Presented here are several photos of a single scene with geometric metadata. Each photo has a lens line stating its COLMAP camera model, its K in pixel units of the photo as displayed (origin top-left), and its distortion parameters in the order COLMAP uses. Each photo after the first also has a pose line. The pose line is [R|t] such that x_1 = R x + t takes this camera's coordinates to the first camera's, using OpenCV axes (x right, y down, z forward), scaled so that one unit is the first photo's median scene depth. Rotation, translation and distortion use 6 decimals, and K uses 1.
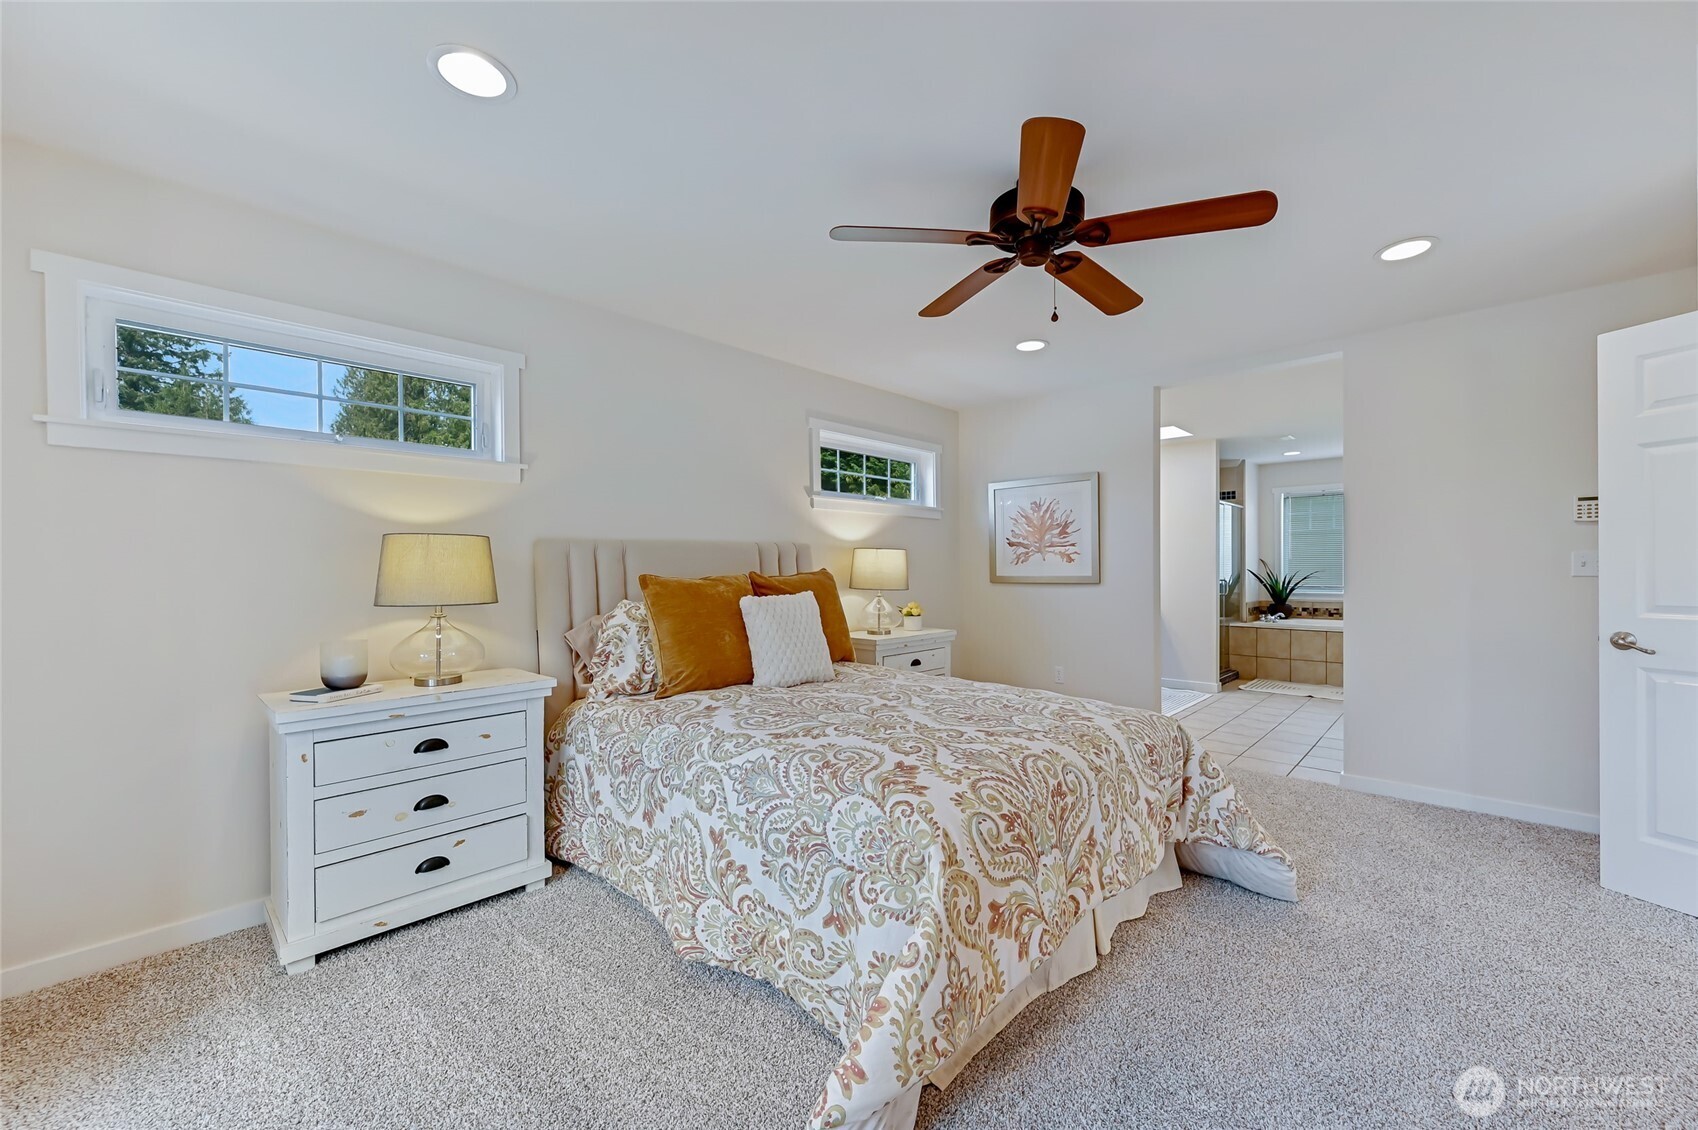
lens RADIAL K [[672.0, 0, 850.4], [0, 672.0, 572.1], [0, 0, 1]] dist [0.003900, 0.000126]
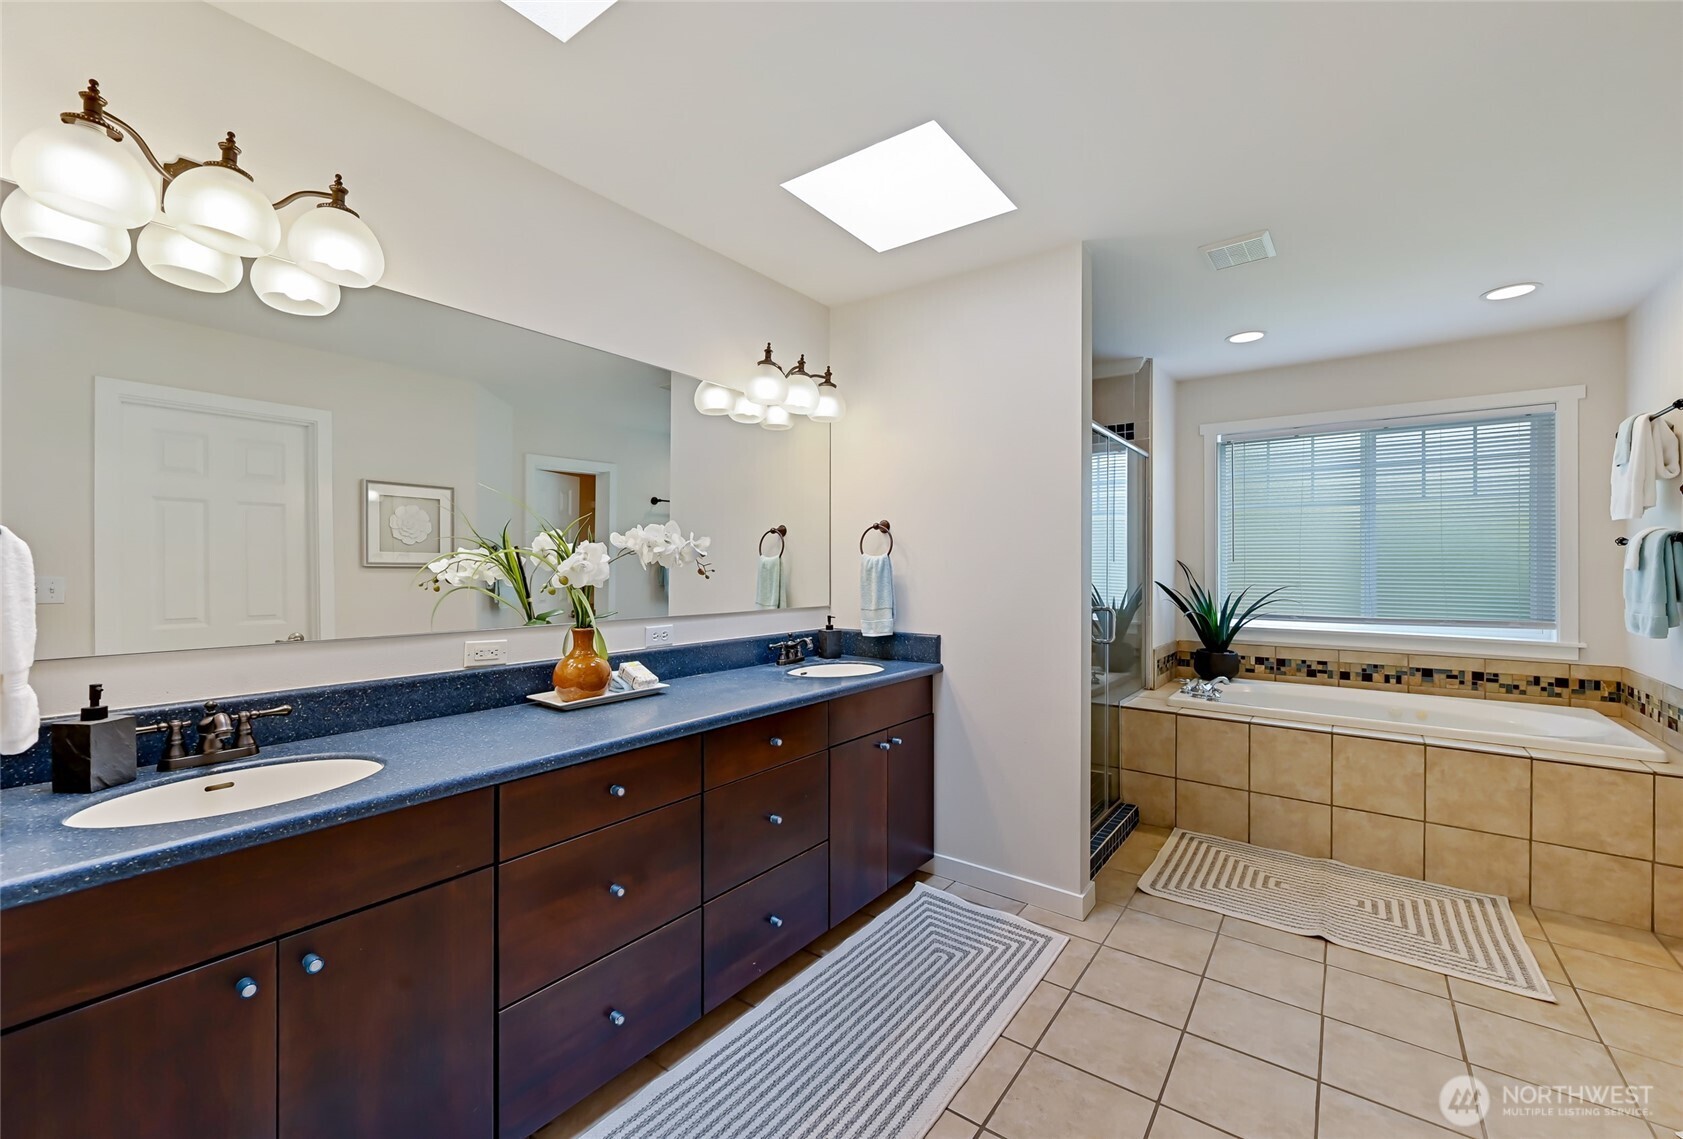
lens RADIAL K [[684.1, 0, 840.0], [0, 684.1, 565.2], [0, 0, 1]] dist [0.001044, 0.000012]
pose [[0.994004, 0.007671, 0.109077, 0.302287], [-0.006879, 0.999947, -0.007640, -0.011050], [-0.109130, 0.006844, 0.994004, 0.521926]]
